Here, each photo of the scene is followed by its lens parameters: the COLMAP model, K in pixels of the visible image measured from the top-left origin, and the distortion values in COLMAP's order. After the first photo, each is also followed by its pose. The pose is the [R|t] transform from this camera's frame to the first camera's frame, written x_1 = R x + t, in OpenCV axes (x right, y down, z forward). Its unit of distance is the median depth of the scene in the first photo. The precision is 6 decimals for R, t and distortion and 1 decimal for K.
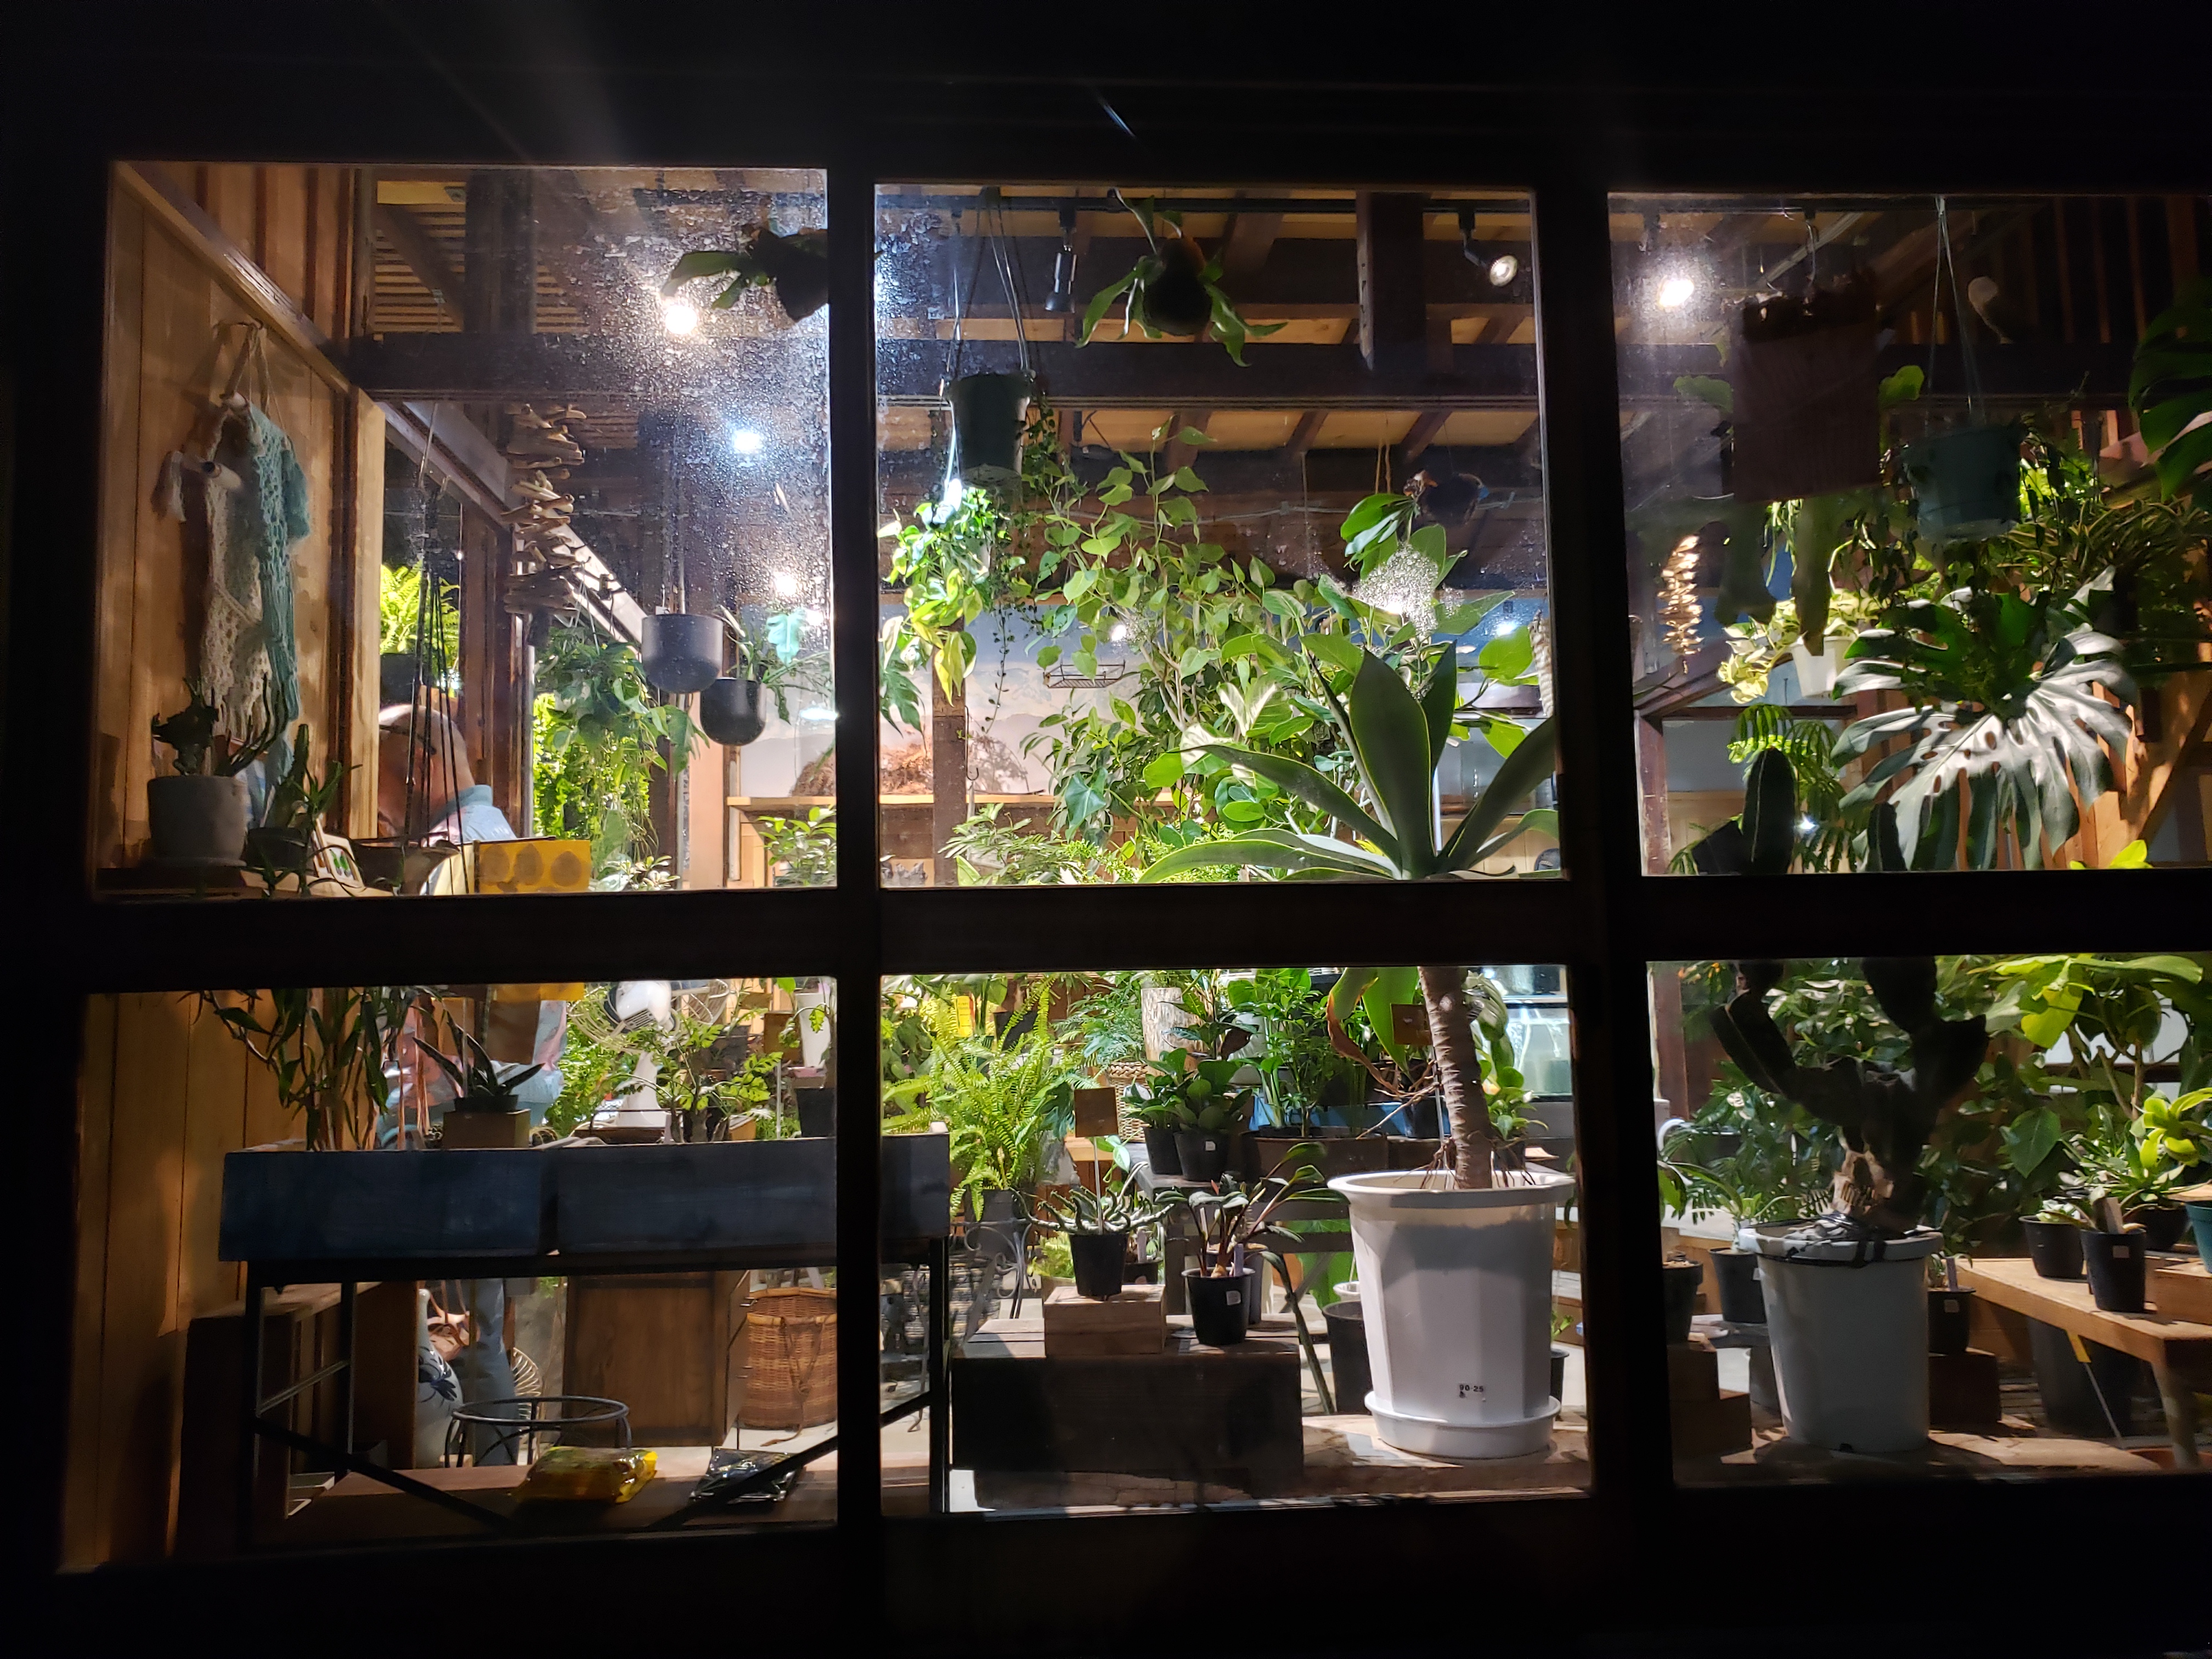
lens RADIAL K [[1721.1, 0, 1130.4], [0, 1721.1, 795.8], [0, 0, 1]] dist [0.021674, -0.014508]
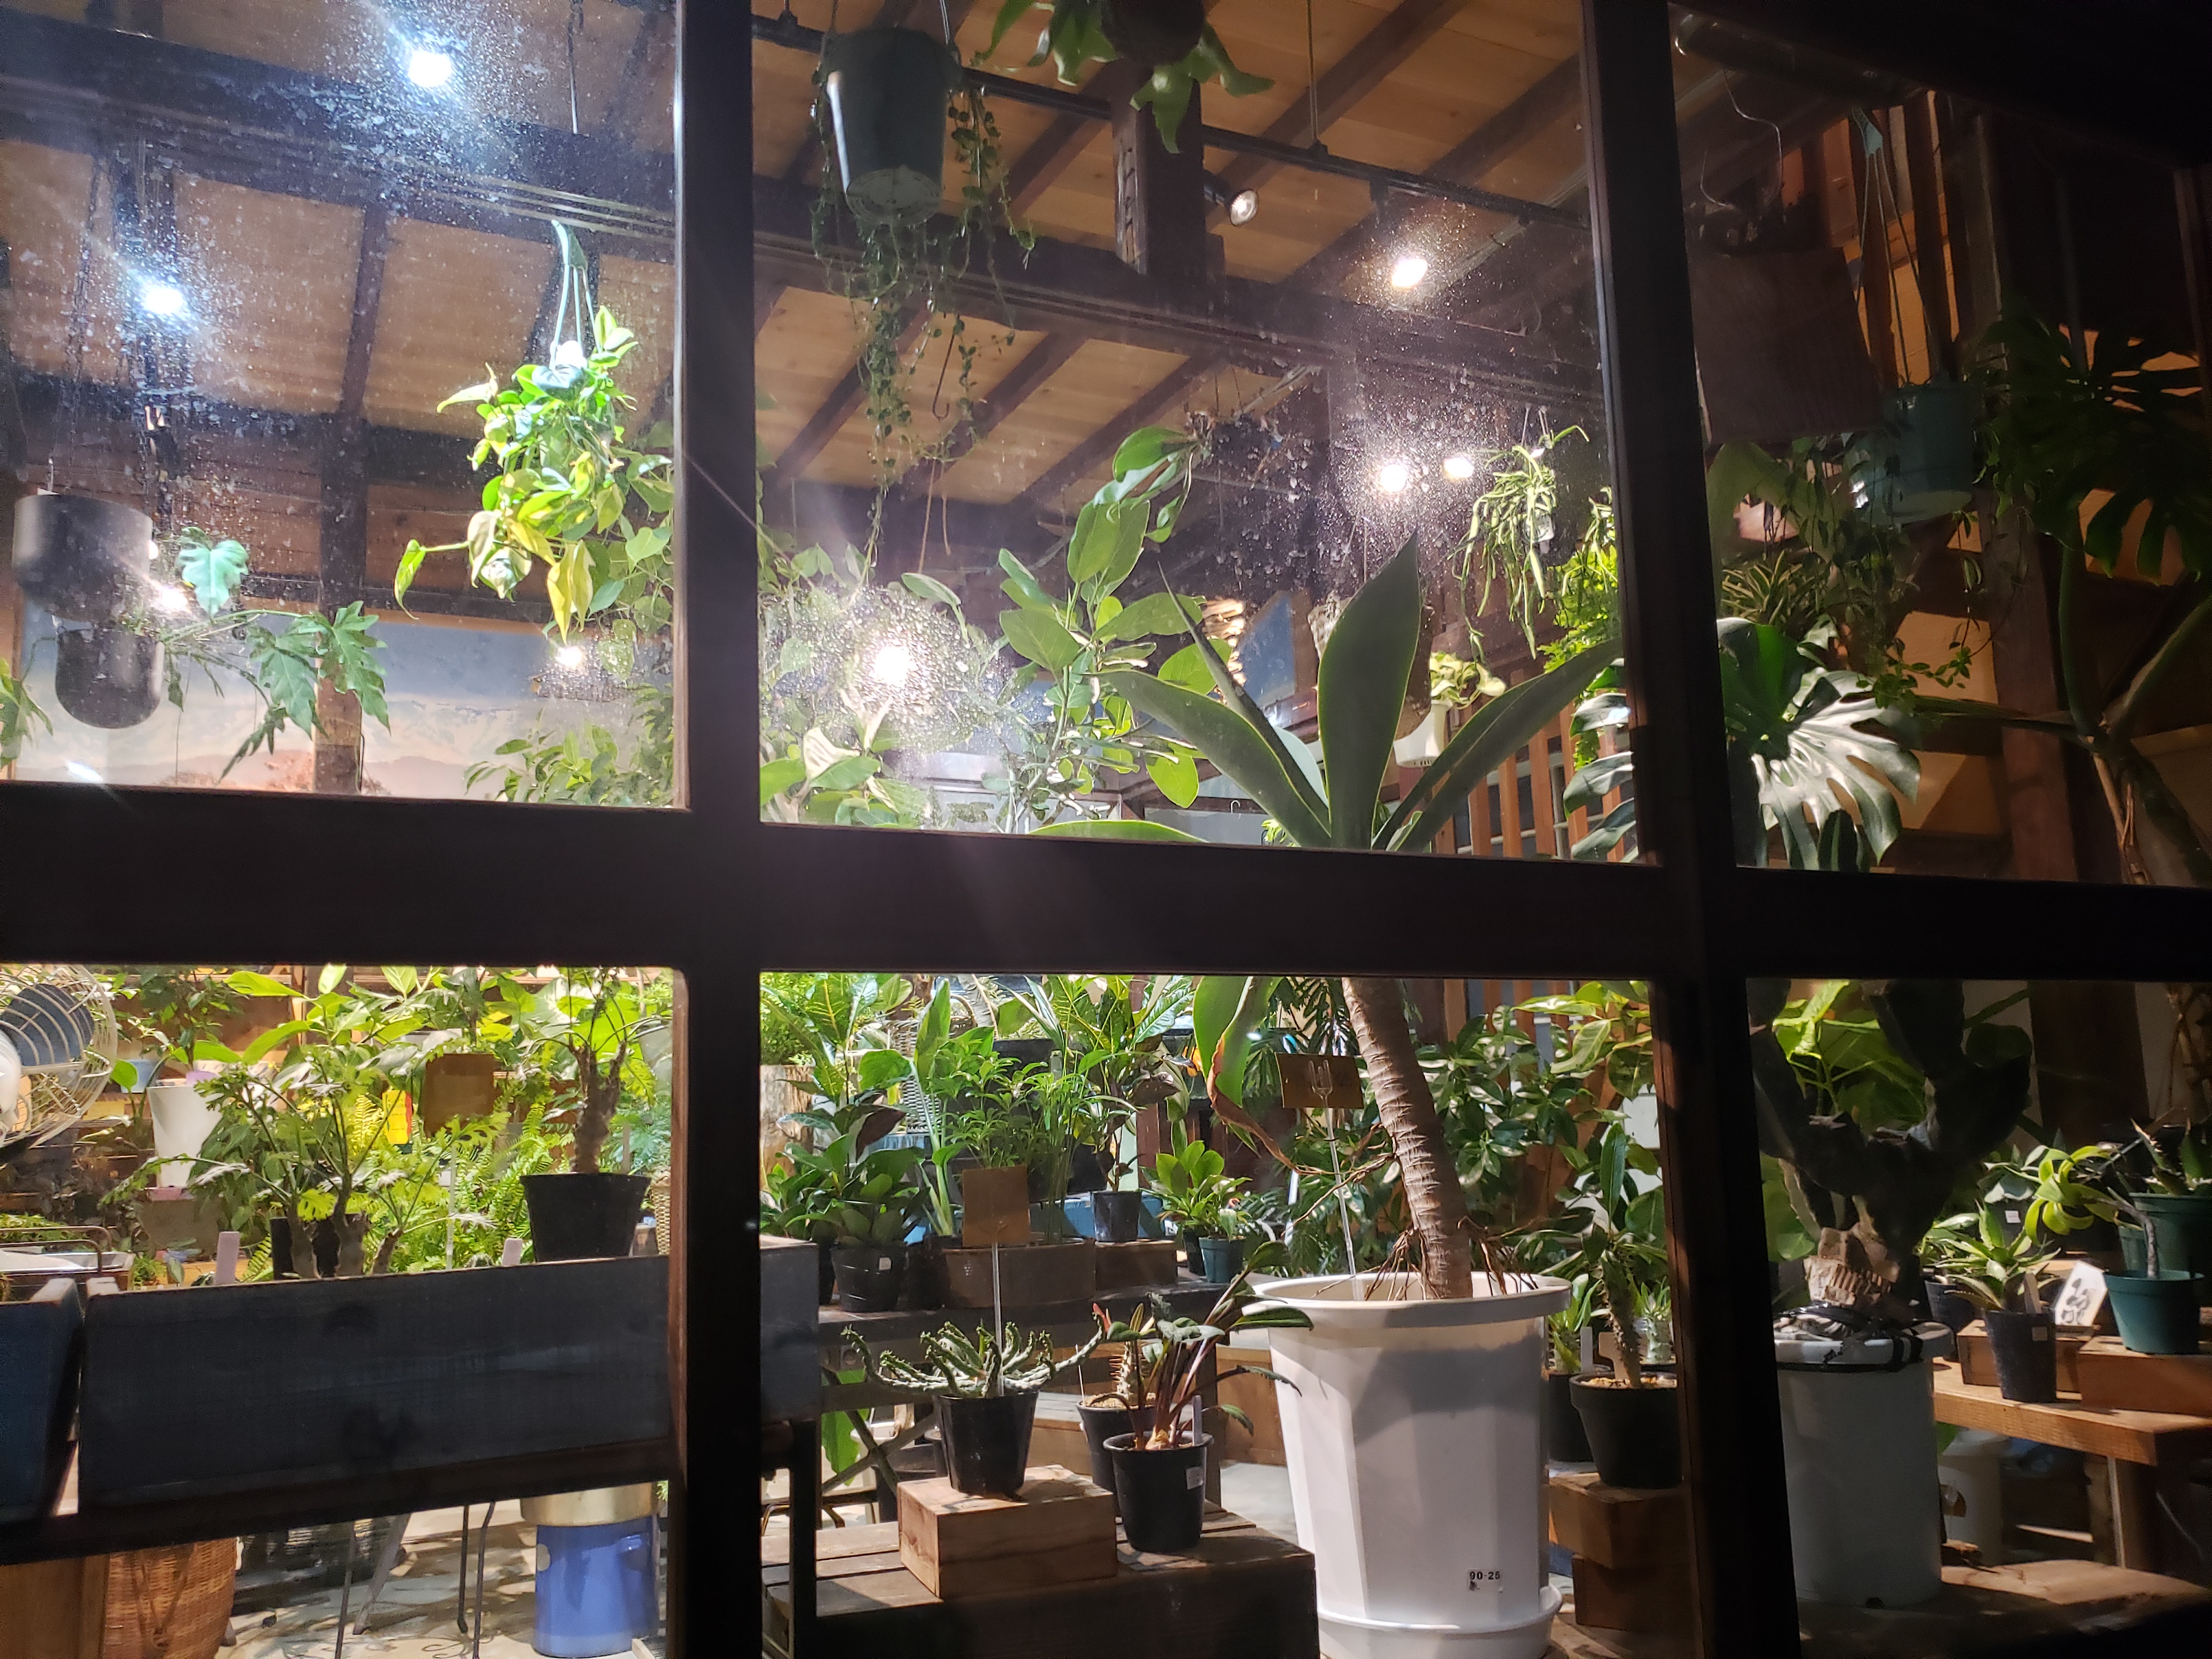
lens RADIAL K [[1721.1, 0, 1085.2], [0, 1721.1, 855.9], [0, 0, 1]] dist [0.021674, -0.014508]
pose [[0.927779, 0.046916, 0.370169, -0.207057], [-0.033523, 0.998532, -0.042535, 0.070523], [-0.371622, 0.027054, 0.927990, 0.339897]]
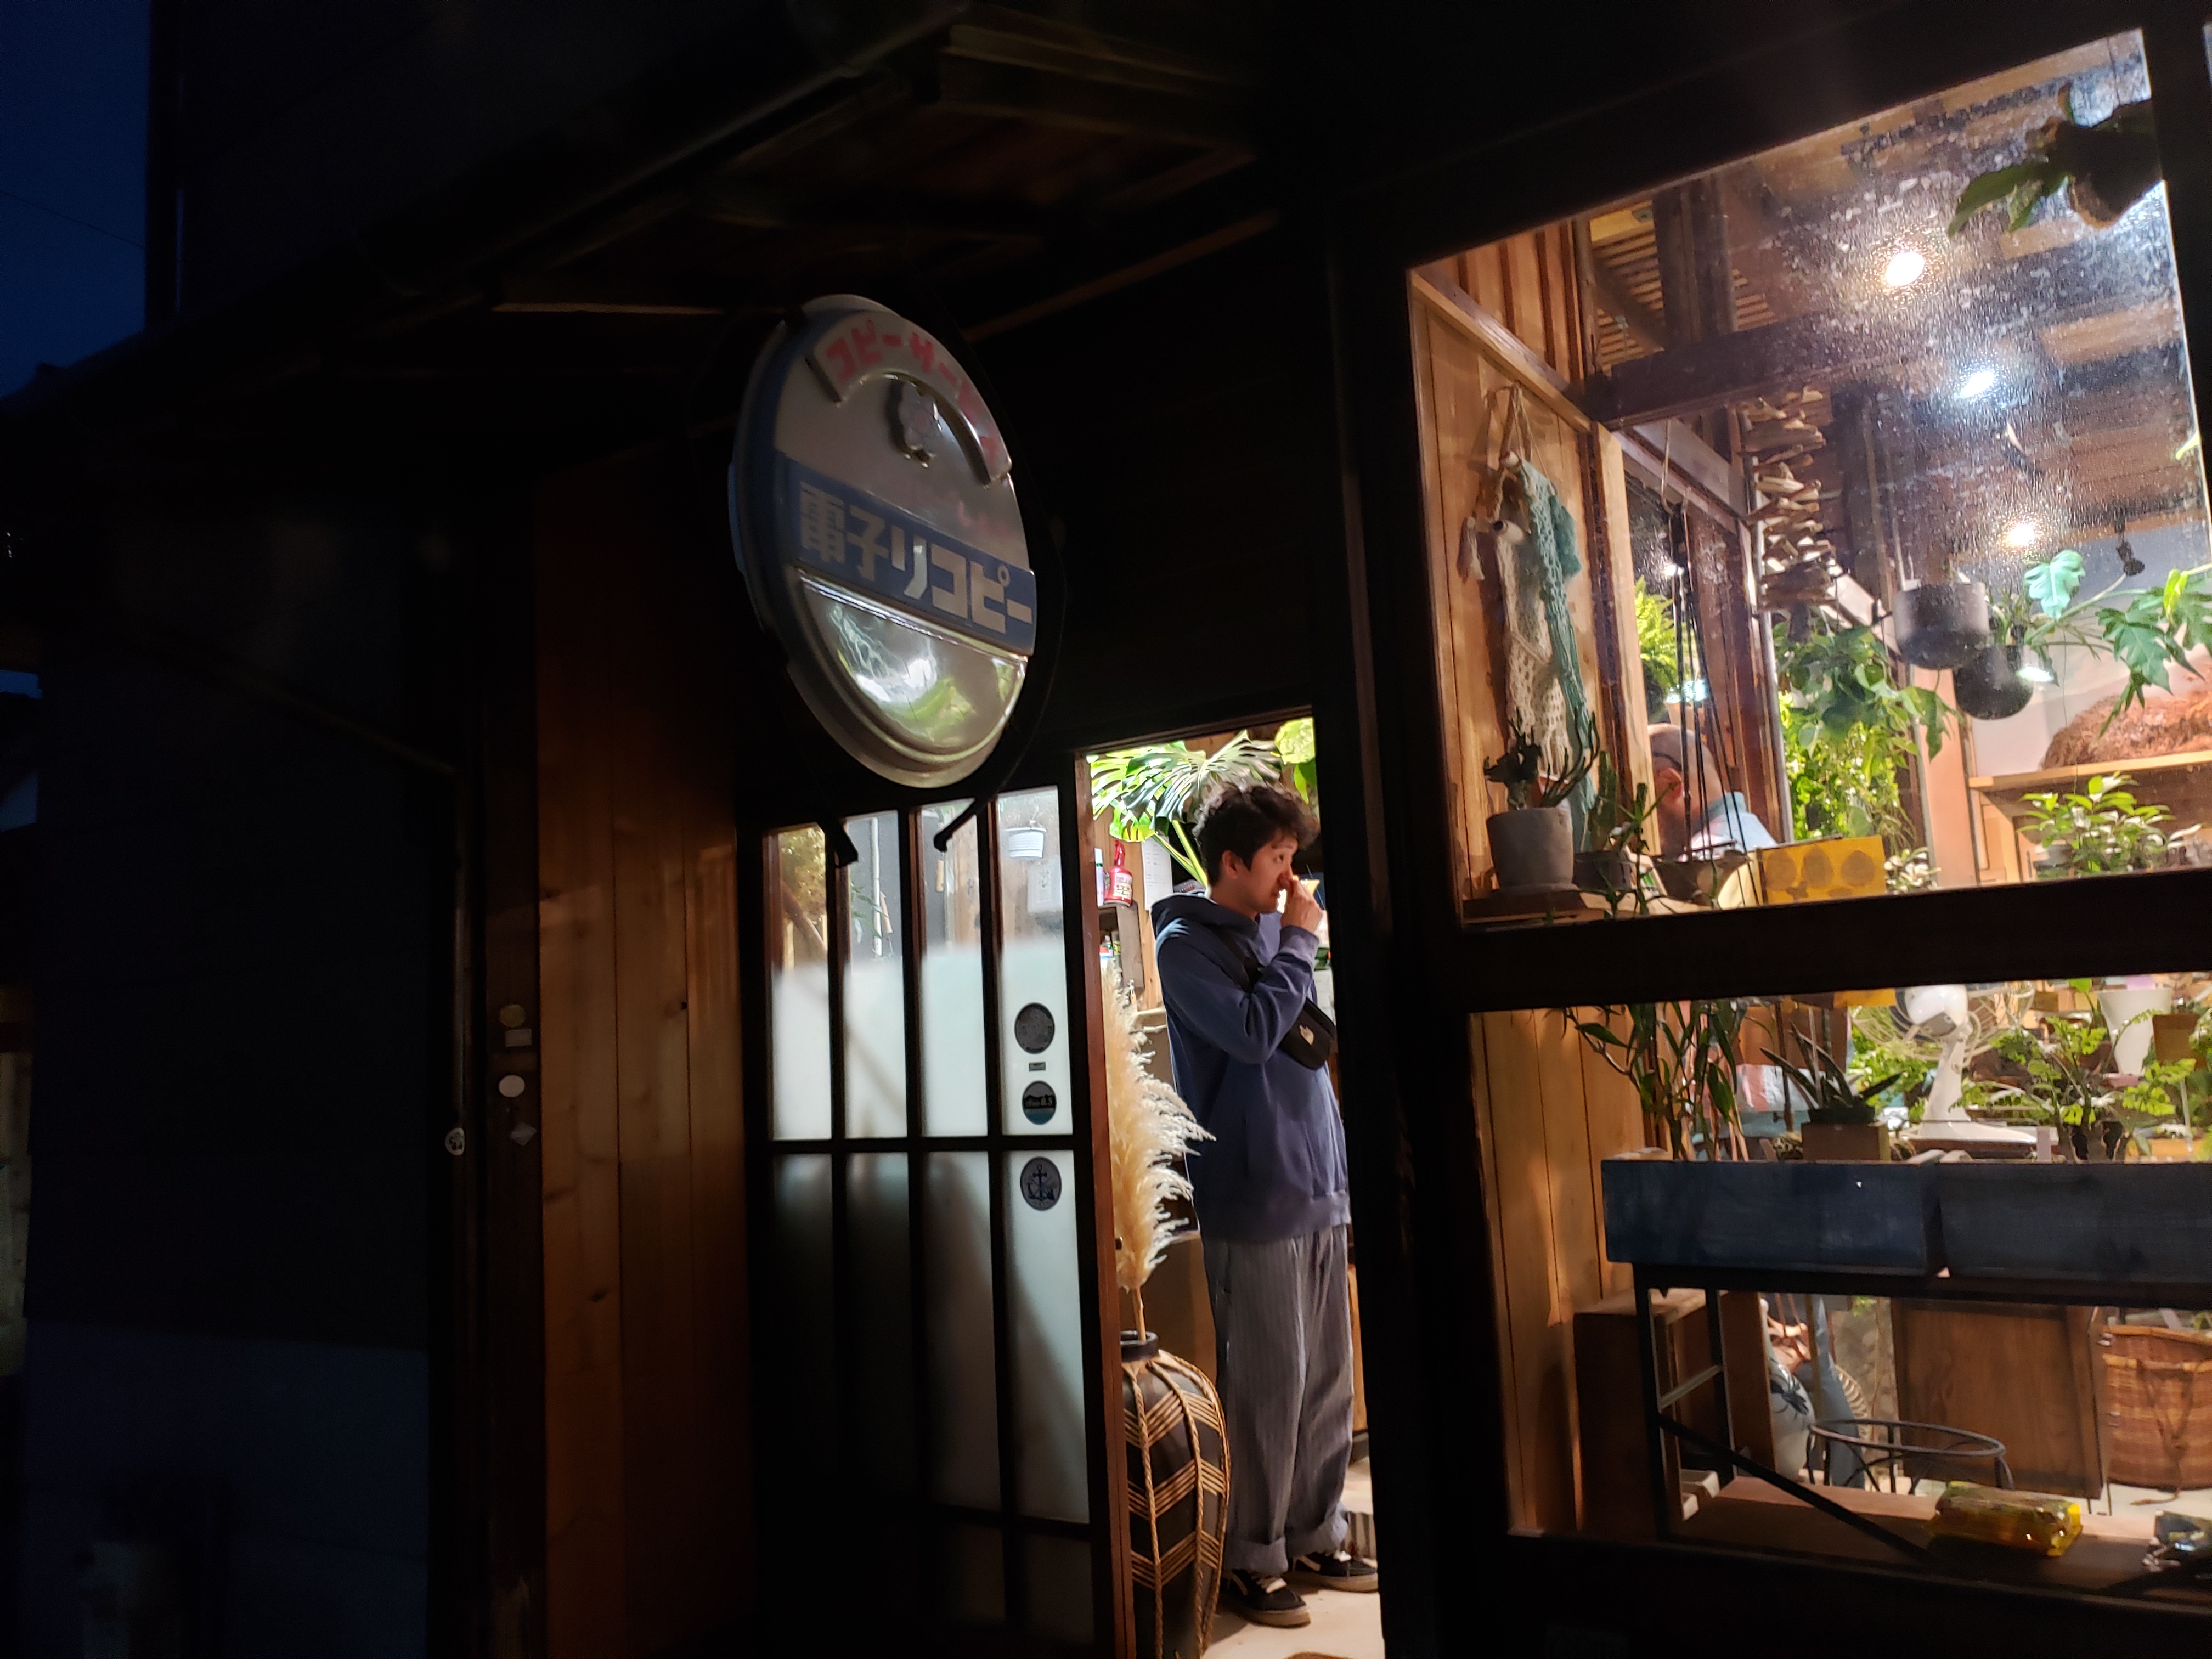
lens RADIAL K [[1721.1, 0, 1091.6], [0, 1721.1, 813.1], [0, 0, 1]] dist [0.021674, -0.014508]
pose [[0.775078, -0.102595, -0.623480, -0.066592], [0.106091, 0.993852, -0.031654, -0.003288], [0.622895, -0.041611, 0.781198, -0.009445]]
